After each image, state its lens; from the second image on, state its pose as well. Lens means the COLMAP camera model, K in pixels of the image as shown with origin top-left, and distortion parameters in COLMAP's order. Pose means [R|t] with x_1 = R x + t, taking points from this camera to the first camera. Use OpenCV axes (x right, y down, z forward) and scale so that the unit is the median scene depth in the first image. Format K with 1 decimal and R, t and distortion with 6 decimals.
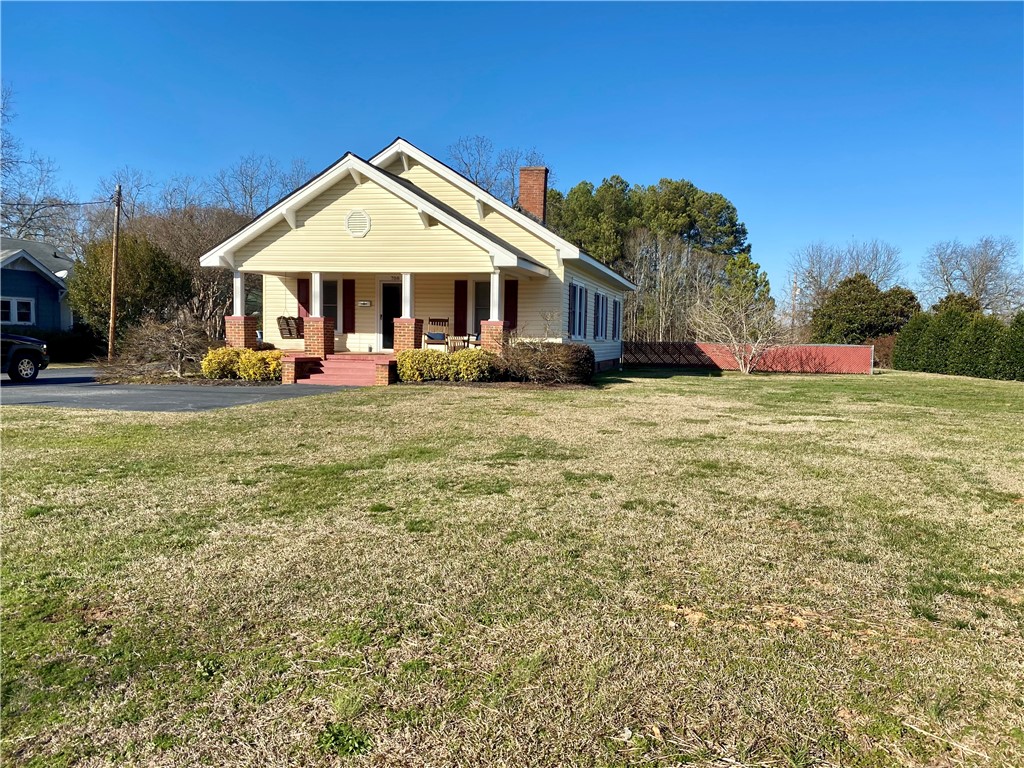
lens RADIAL K [[783.0, 0, 516.5], [0, 783.0, 406.9], [0, 0, 1]] dist [0.067042, -0.129149]
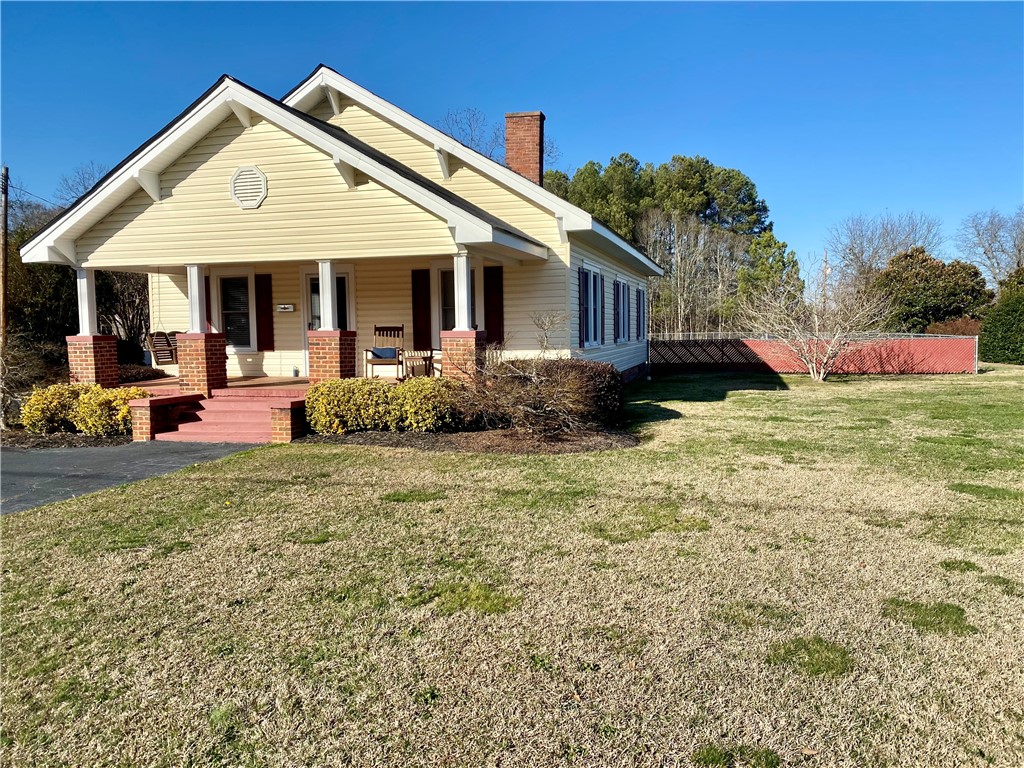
lens RADIAL K [[785.6, 0, 517.2], [0, 785.6, 390.9], [0, 0, 1]] dist [0.027946, -0.046099]
pose [[0.999287, -0.034222, -0.015947, 0.021623], [0.034086, 0.999381, -0.008678, -0.047282], [0.016234, 0.008128, 0.999835, 0.321916]]
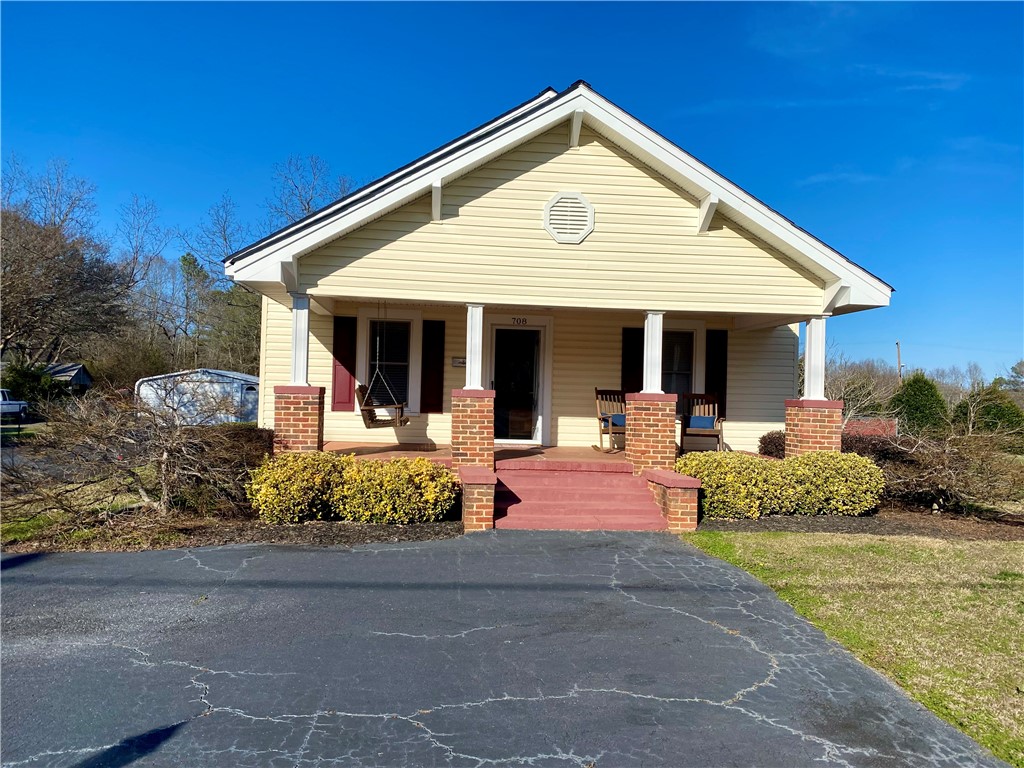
lens RADIAL K [[798.1, 0, 512.0], [0, 798.1, 384.0], [0, 0, 1]] dist [0.216084, -0.000657]
pose [[0.934722, 0.010022, 0.355238, -0.391737], [0.024044, 0.995528, -0.091353, -0.063838], [-0.354565, 0.093931, 0.930301, 0.463255]]
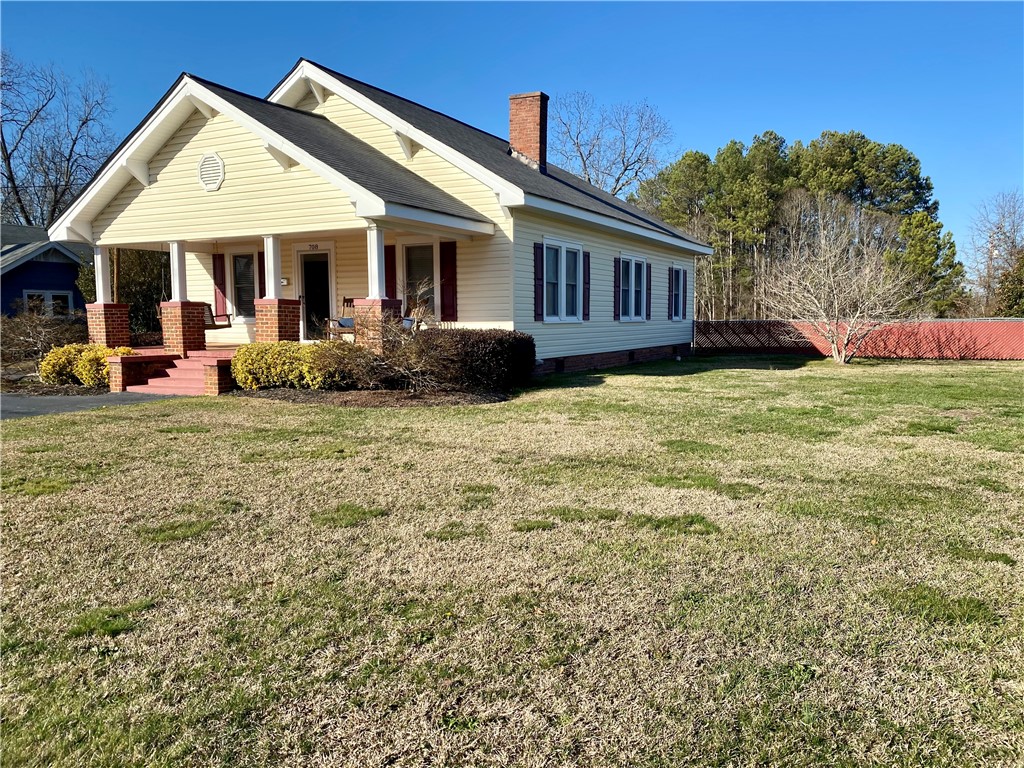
lens RADIAL K [[785.4, 0, 520.1], [0, 785.4, 396.2], [0, 0, 1]] dist [0.033476, -0.050424]
pose [[0.974963, -0.002851, -0.222348, 0.219189], [0.005026, 0.999945, 0.009214, -0.026529], [0.222309, -0.010101, 0.974924, 0.311997]]
